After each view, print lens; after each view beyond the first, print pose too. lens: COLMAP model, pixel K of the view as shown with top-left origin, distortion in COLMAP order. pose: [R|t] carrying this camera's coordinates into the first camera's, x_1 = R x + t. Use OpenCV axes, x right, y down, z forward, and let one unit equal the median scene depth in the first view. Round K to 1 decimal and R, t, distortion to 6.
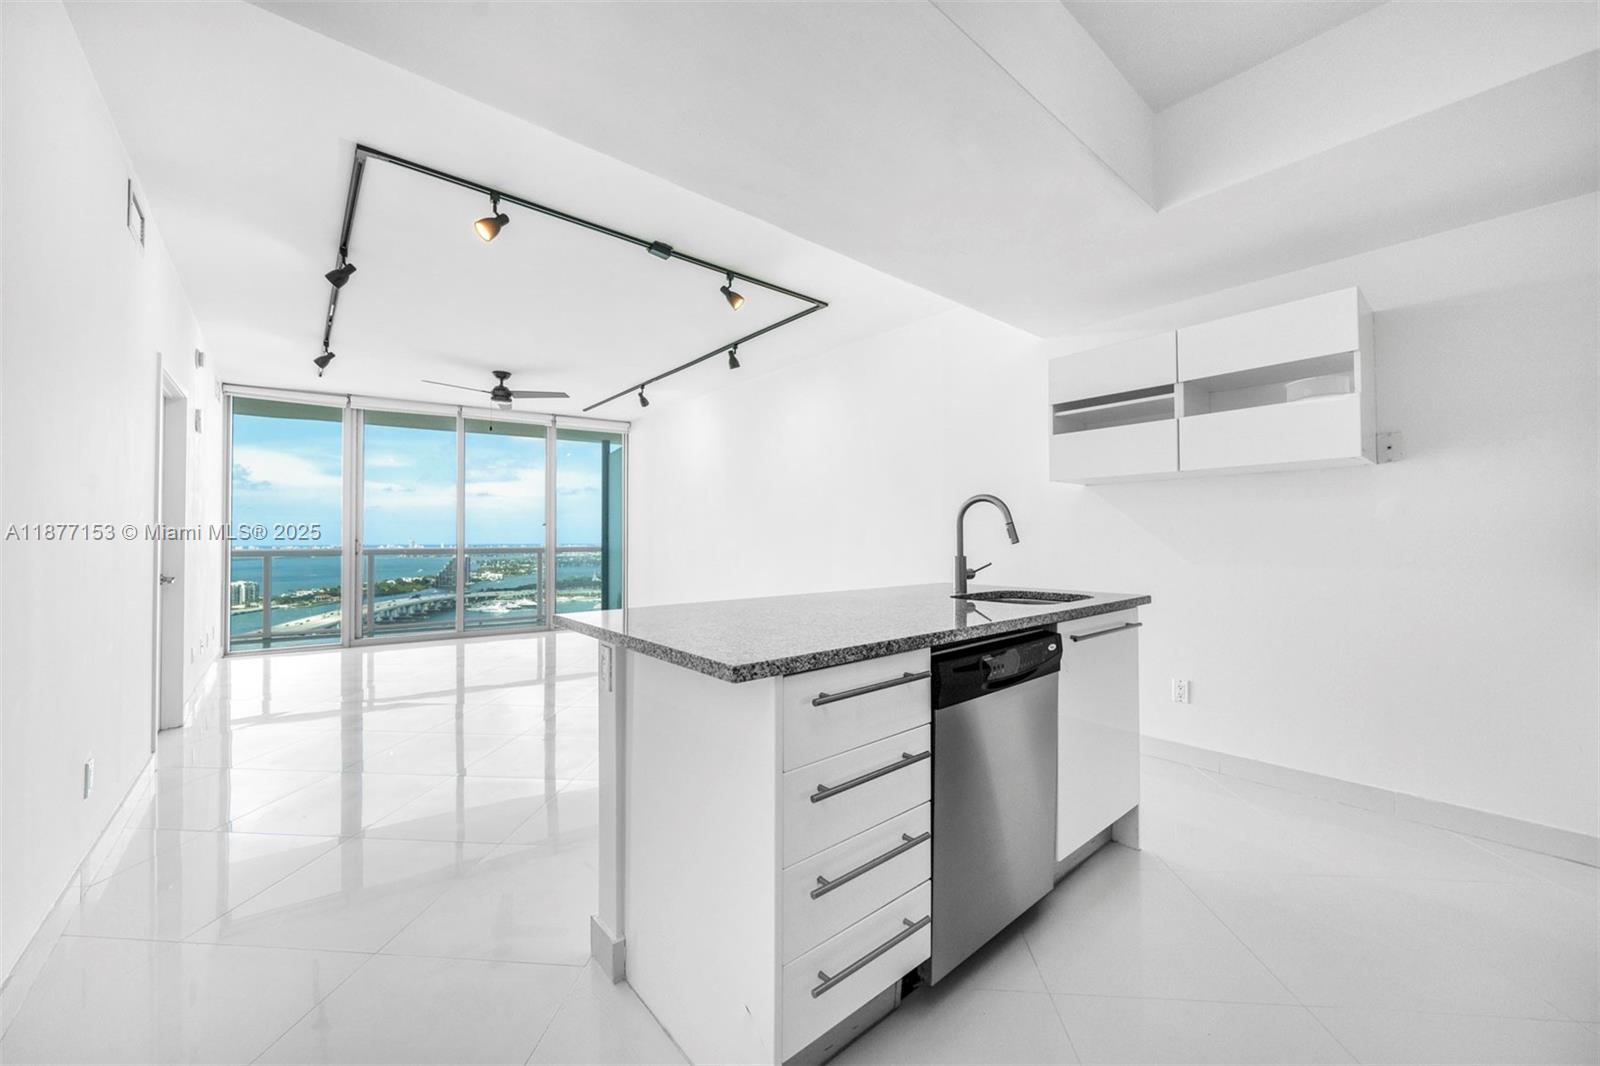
lens RADIAL K [[606.4, 0, 788.1], [0, 606.4, 528.1], [0, 0, 1]] dist [0.012728, -0.000311]
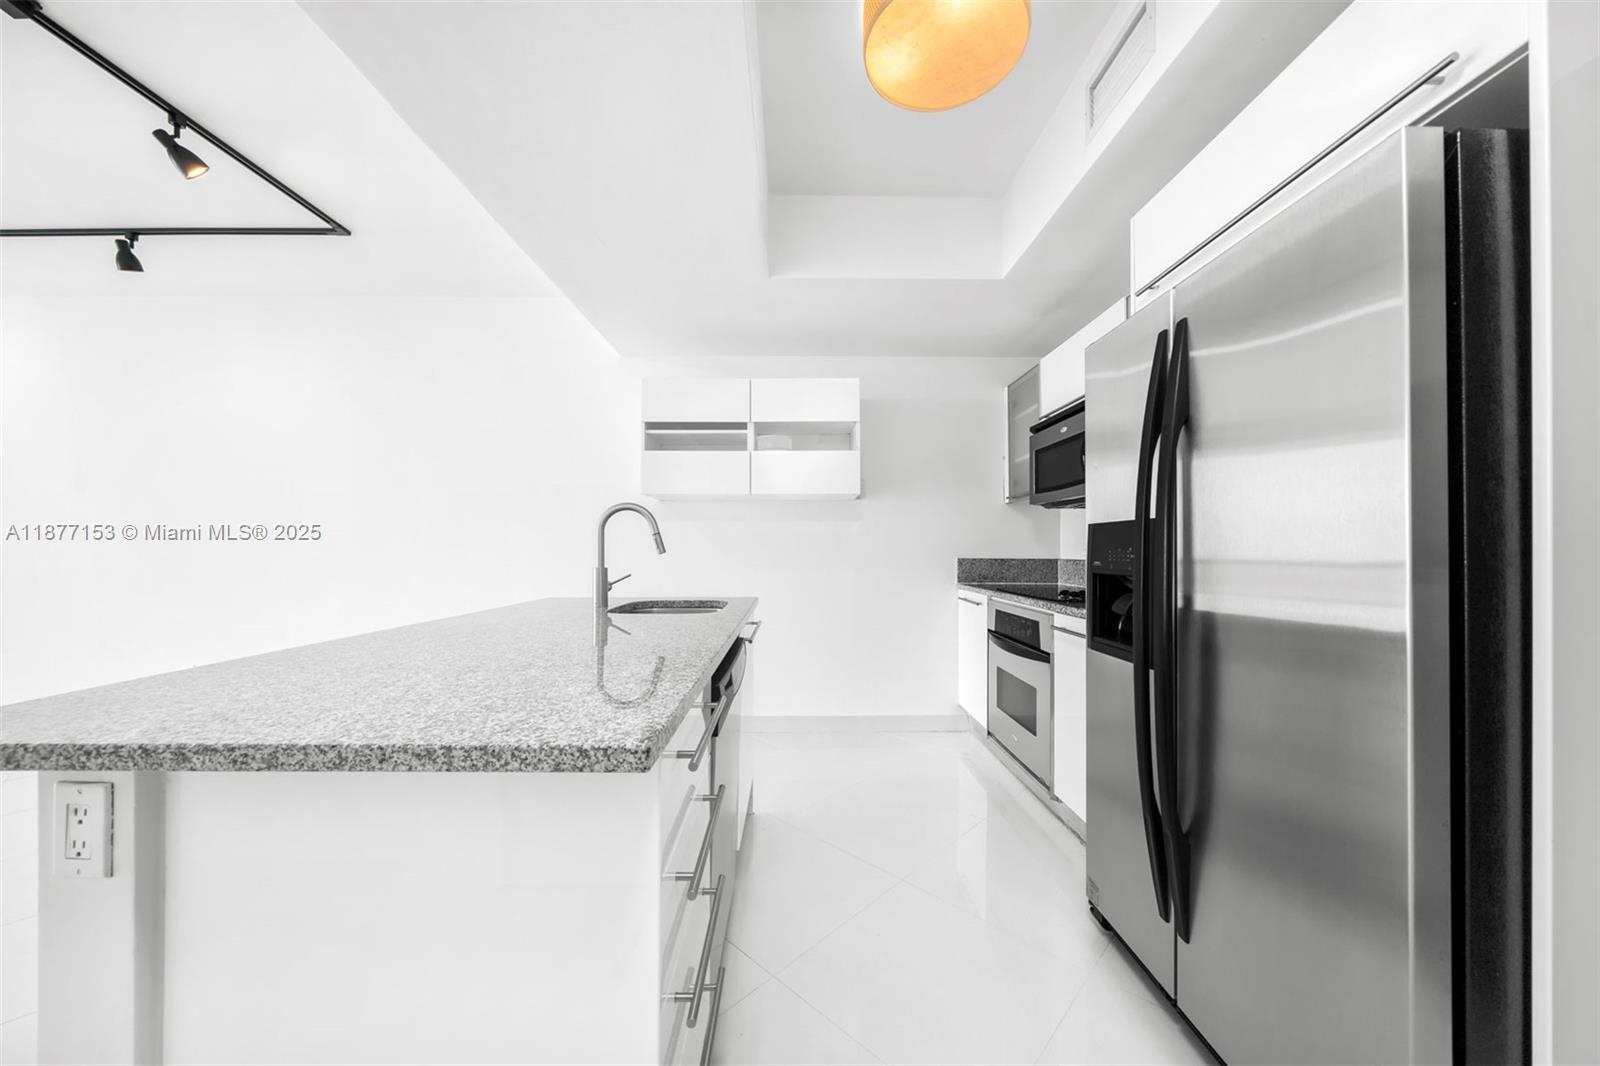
lens RADIAL K [[570.5, 0, 790.1], [0, 570.5, 549.4], [0, 0, 1]] dist [-0.005959, 0.000875]
pose [[0.641541, 0.004688, 0.767075, -0.187727], [-0.019574, 0.999756, 0.010261, 0.003120], [-0.766839, -0.021597, 0.641476, 0.203304]]
